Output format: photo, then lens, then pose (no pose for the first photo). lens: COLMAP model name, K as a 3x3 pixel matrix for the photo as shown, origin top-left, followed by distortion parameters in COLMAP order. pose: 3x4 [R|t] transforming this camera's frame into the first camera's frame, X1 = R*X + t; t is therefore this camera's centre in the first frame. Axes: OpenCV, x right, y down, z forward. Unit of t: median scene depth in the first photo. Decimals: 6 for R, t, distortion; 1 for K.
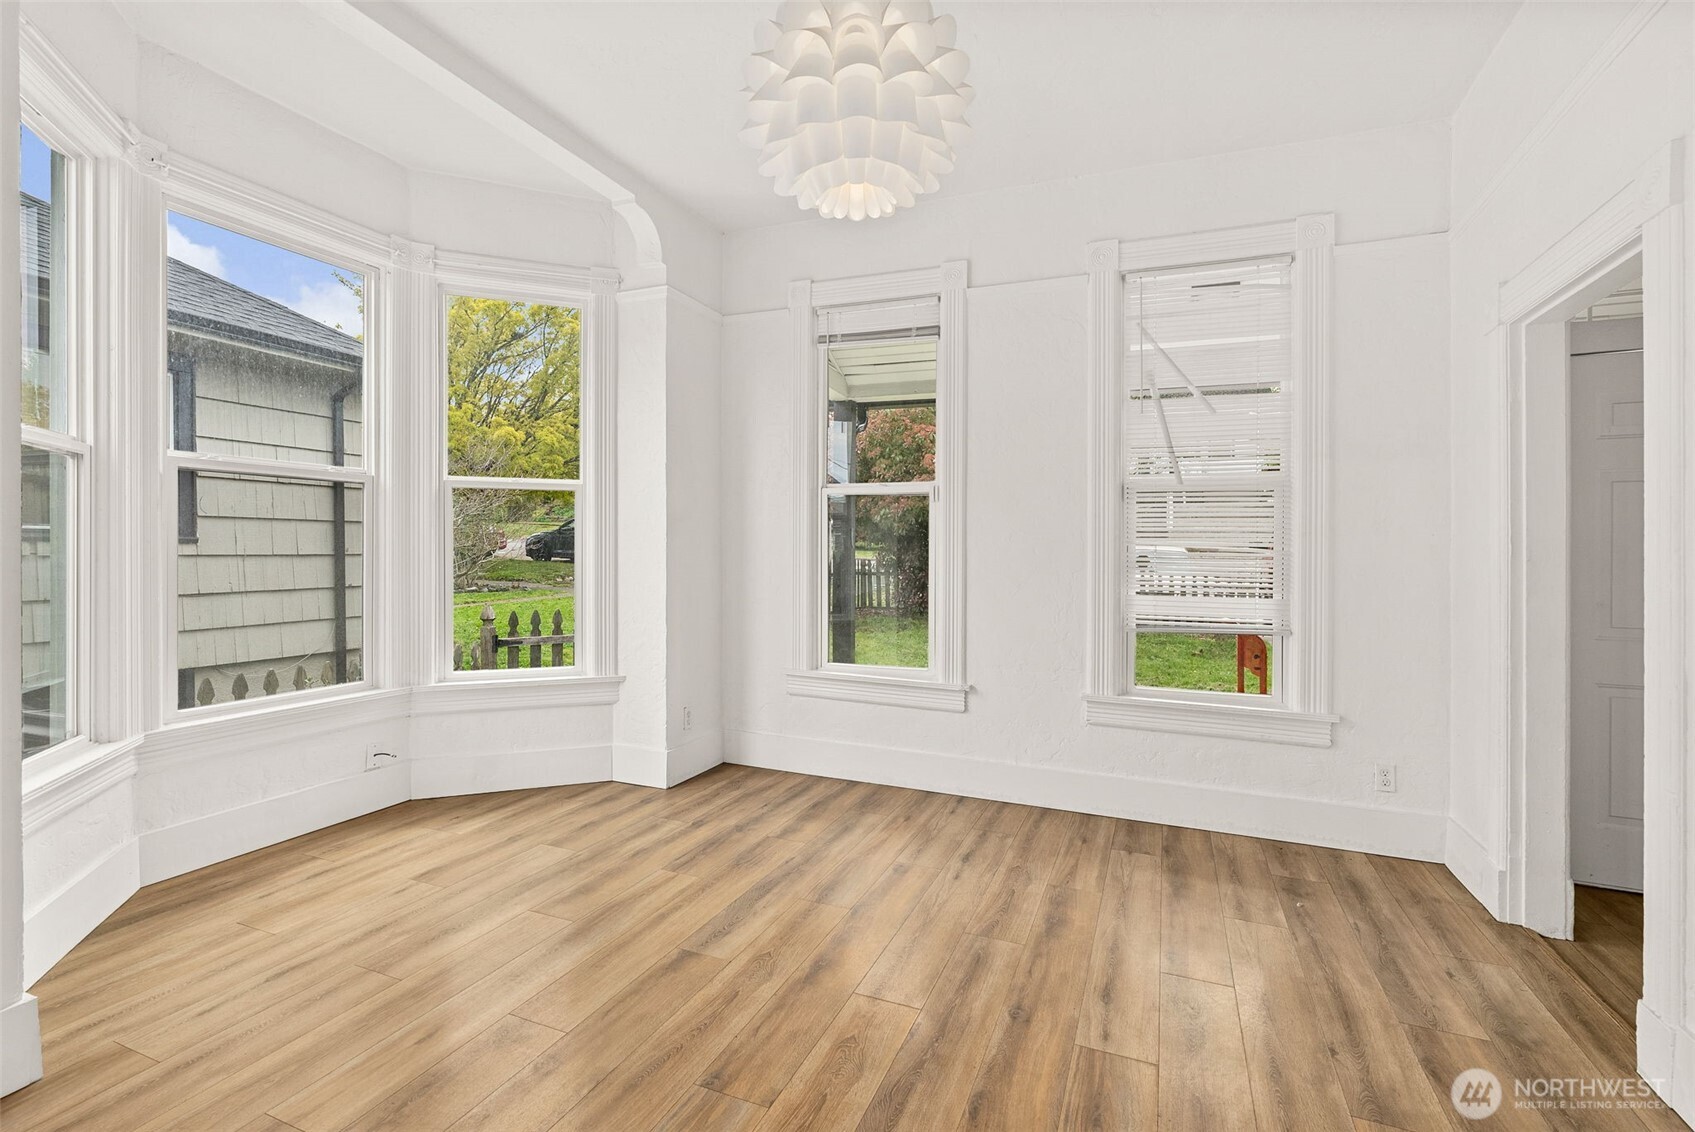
lens RADIAL K [[779.0, 0, 846.7], [0, 779.0, 557.4], [0, 0, 1]] dist [-0.003603, -0.000135]
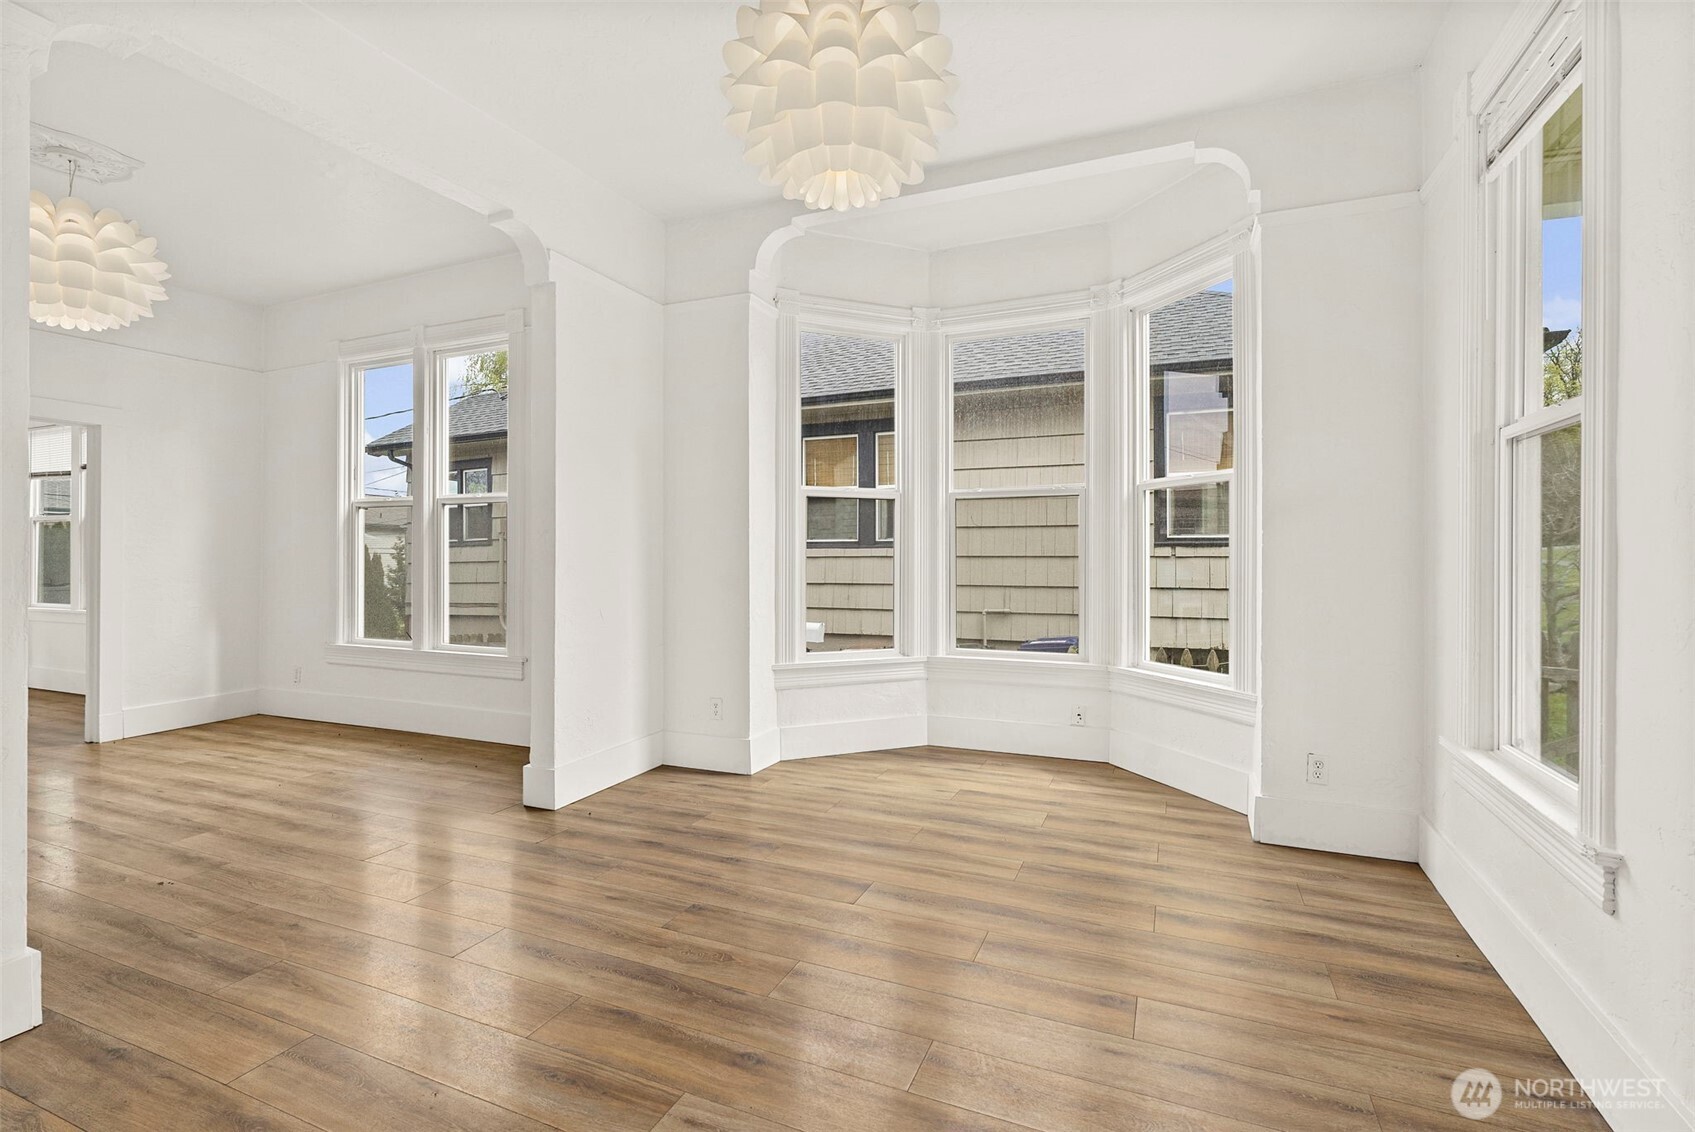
lens RADIAL K [[779.0, 0, 840.7], [0, 779.0, 562.0], [0, 0, 1]] dist [-0.003603, -0.000135]
pose [[-0.023848, 0.002619, -0.999712, 0.730754], [-0.006551, 0.999975, 0.002776, 0.012276], [0.999694, 0.006615, -0.023831, 0.745361]]
